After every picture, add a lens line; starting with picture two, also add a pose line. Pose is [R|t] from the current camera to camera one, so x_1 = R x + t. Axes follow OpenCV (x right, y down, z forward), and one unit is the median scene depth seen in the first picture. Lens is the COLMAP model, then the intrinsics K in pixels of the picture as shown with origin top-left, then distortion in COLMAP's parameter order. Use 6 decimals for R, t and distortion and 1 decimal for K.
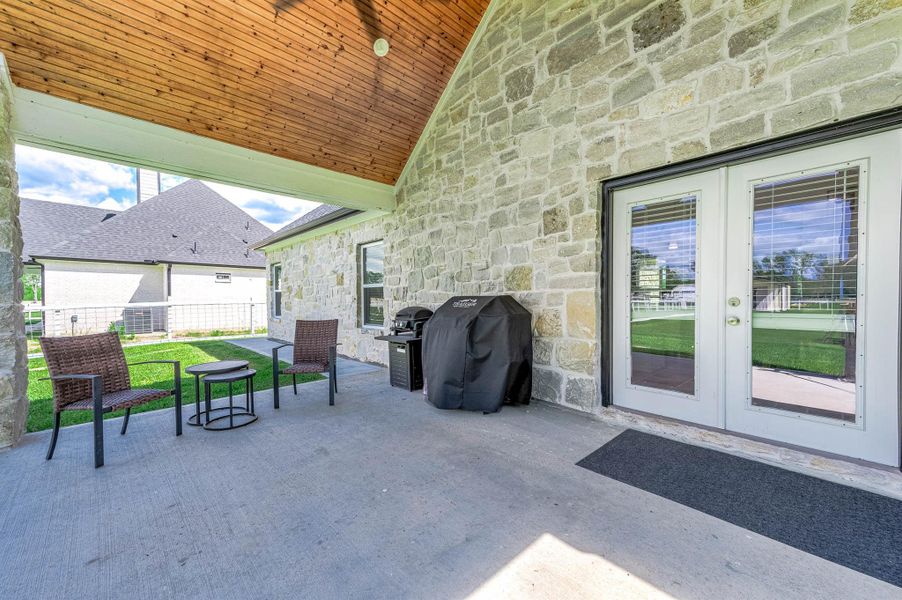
lens RADIAL K [[353.3, 0, 449.5], [0, 353.3, 298.8], [0, 0, 1]] dist [0.014892, 0.000026]
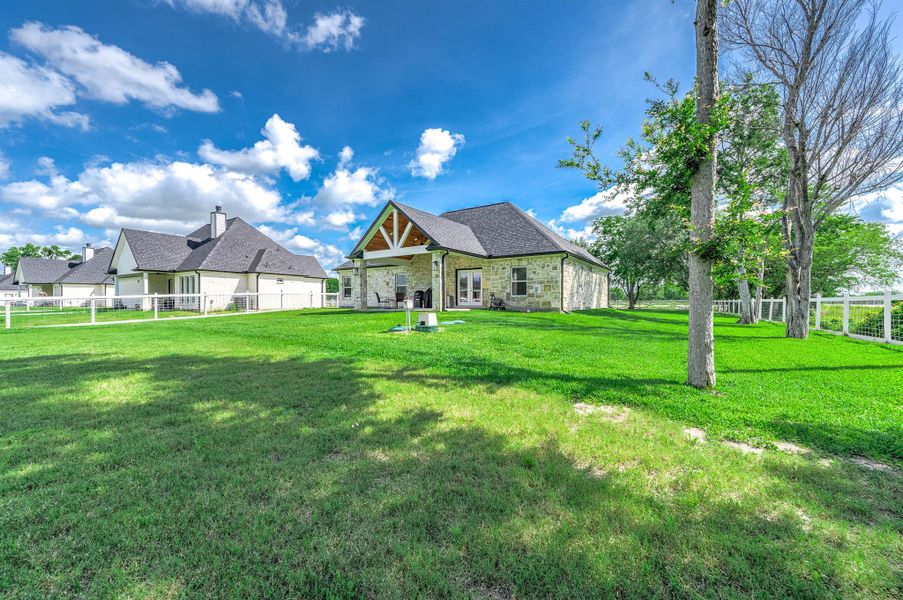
lens RADIAL K [[354.6, 0, 451.0], [0, 354.6, 294.4], [0, 0, 1]] dist [0.011869, -0.000137]
pose [[0.974284, 0.011027, 0.225052, -0.649094], [-0.004738, 0.999584, -0.028466, 0.180848], [-0.225272, 0.026668, 0.973931, -3.116180]]
